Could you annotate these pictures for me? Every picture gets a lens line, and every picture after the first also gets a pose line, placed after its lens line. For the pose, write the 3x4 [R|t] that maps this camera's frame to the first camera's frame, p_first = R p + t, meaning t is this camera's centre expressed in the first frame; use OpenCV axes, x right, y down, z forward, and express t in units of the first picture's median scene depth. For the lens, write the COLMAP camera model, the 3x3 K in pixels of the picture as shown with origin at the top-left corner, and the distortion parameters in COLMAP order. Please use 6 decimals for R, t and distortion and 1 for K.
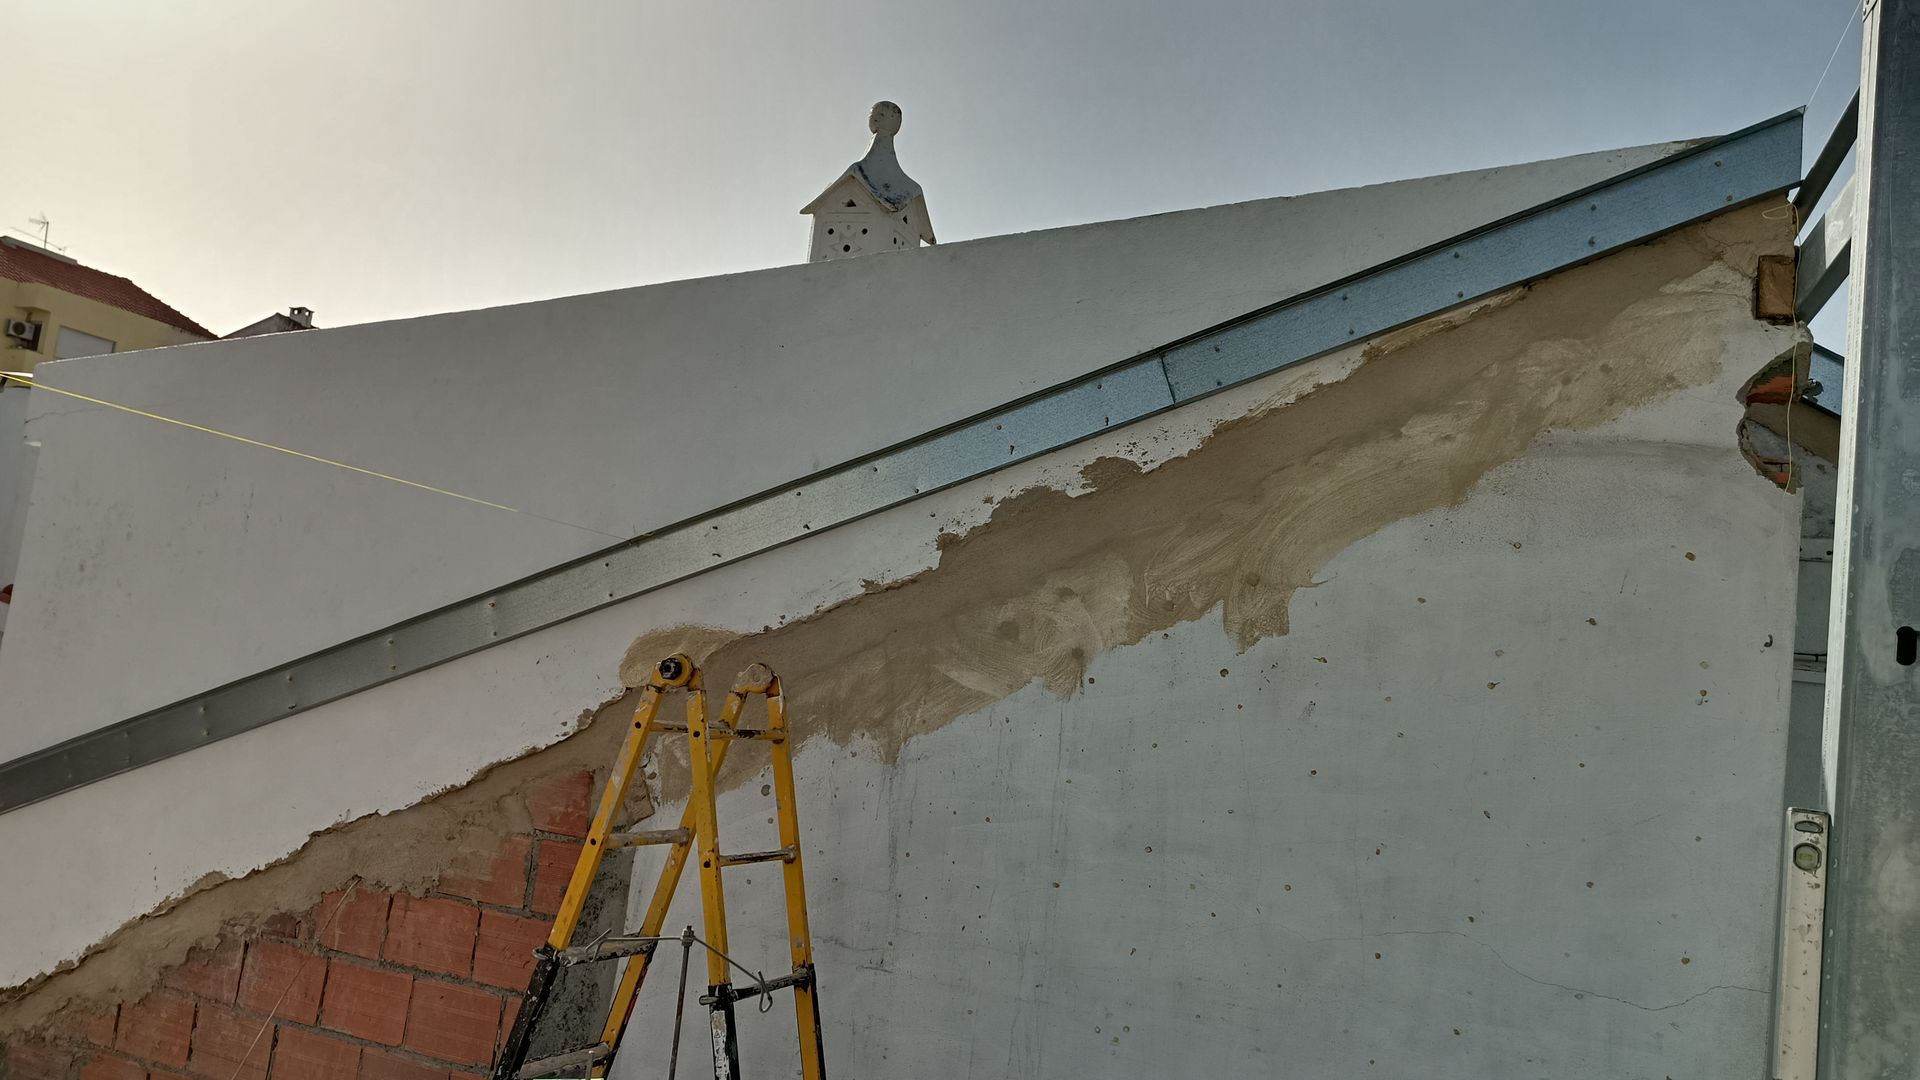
lens RADIAL K [[1396.3, 0, 952.5], [0, 1396.3, 538.8], [0, 0, 1]] dist [0.051537, -0.050993]
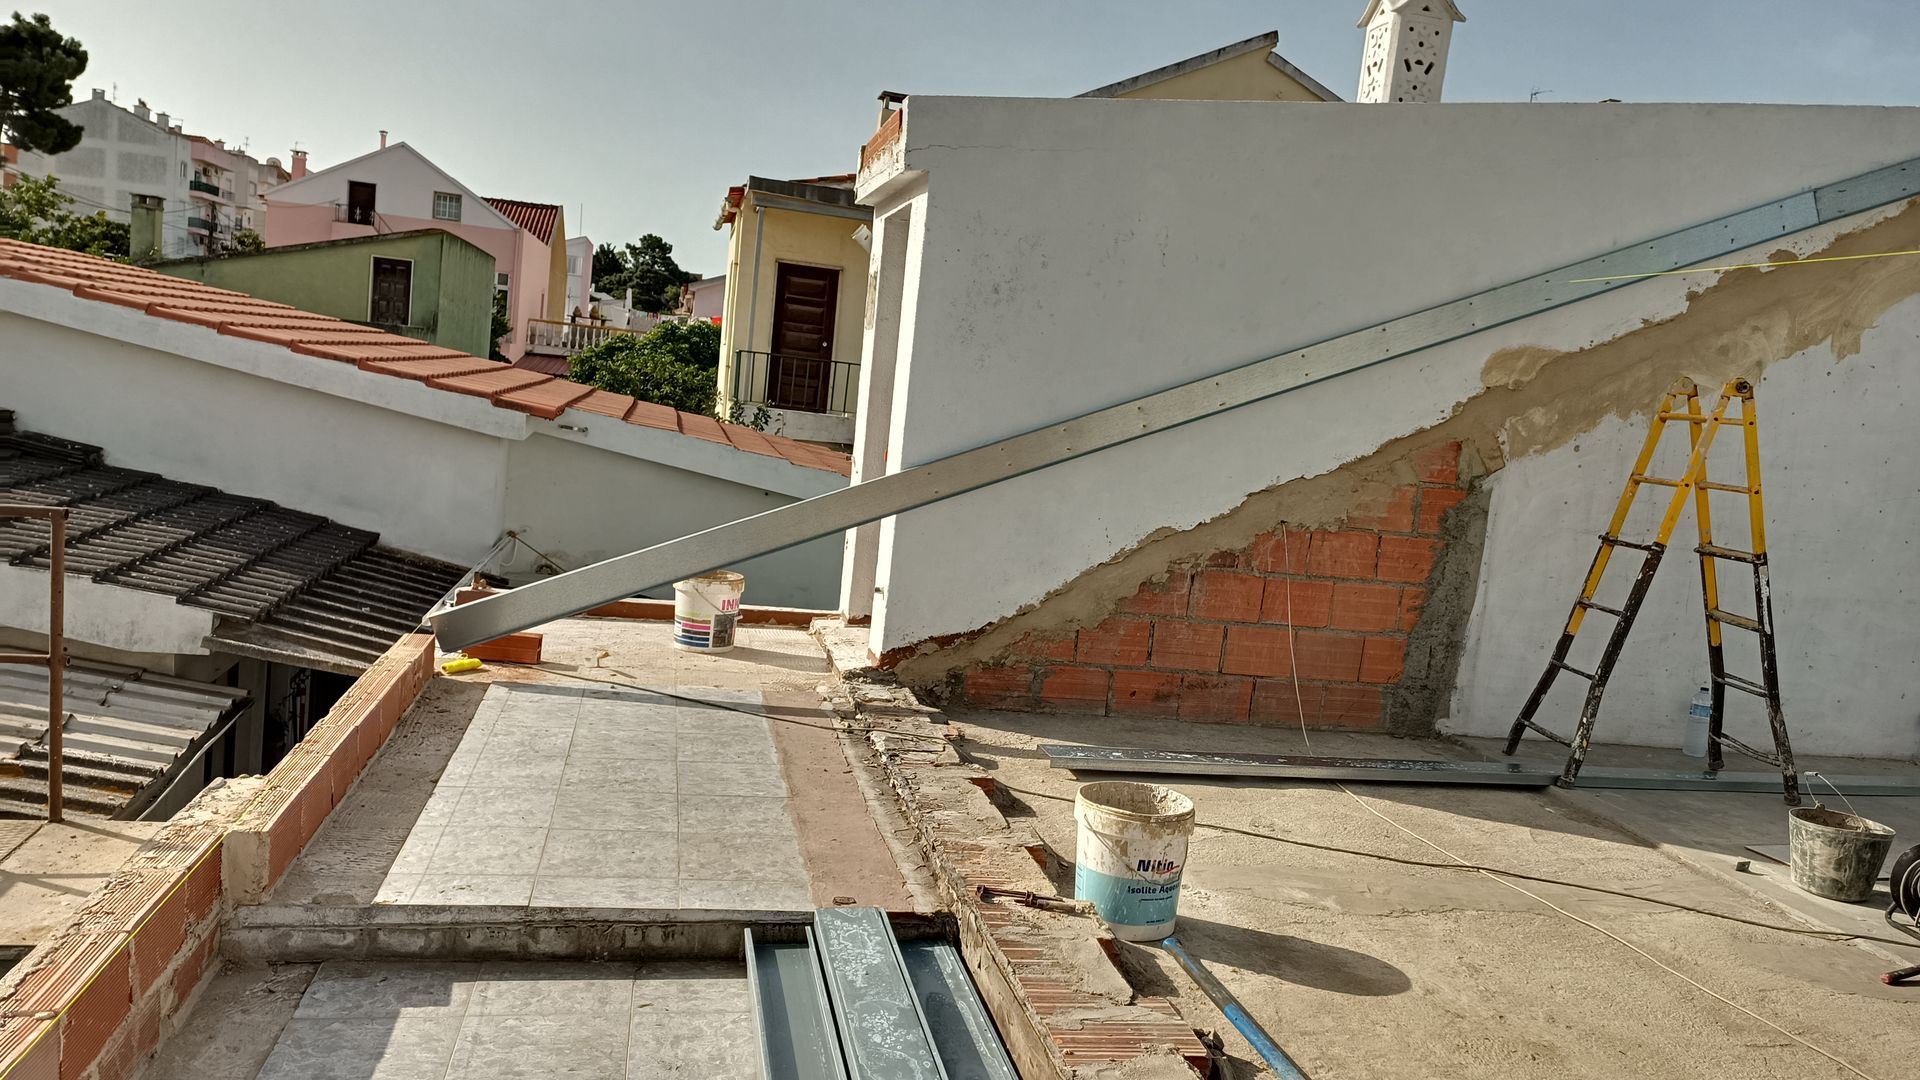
lens RADIAL K [[1396.3, 0, 958.9], [0, 1396.3, 551.9], [0, 0, 1]] dist [0.051537, -0.050993]
pose [[0.846413, -0.095455, 0.523902, -1.565407], [-0.058857, 0.961008, 0.270185, -0.102426], [-0.529264, -0.259523, 0.807792, 0.021605]]
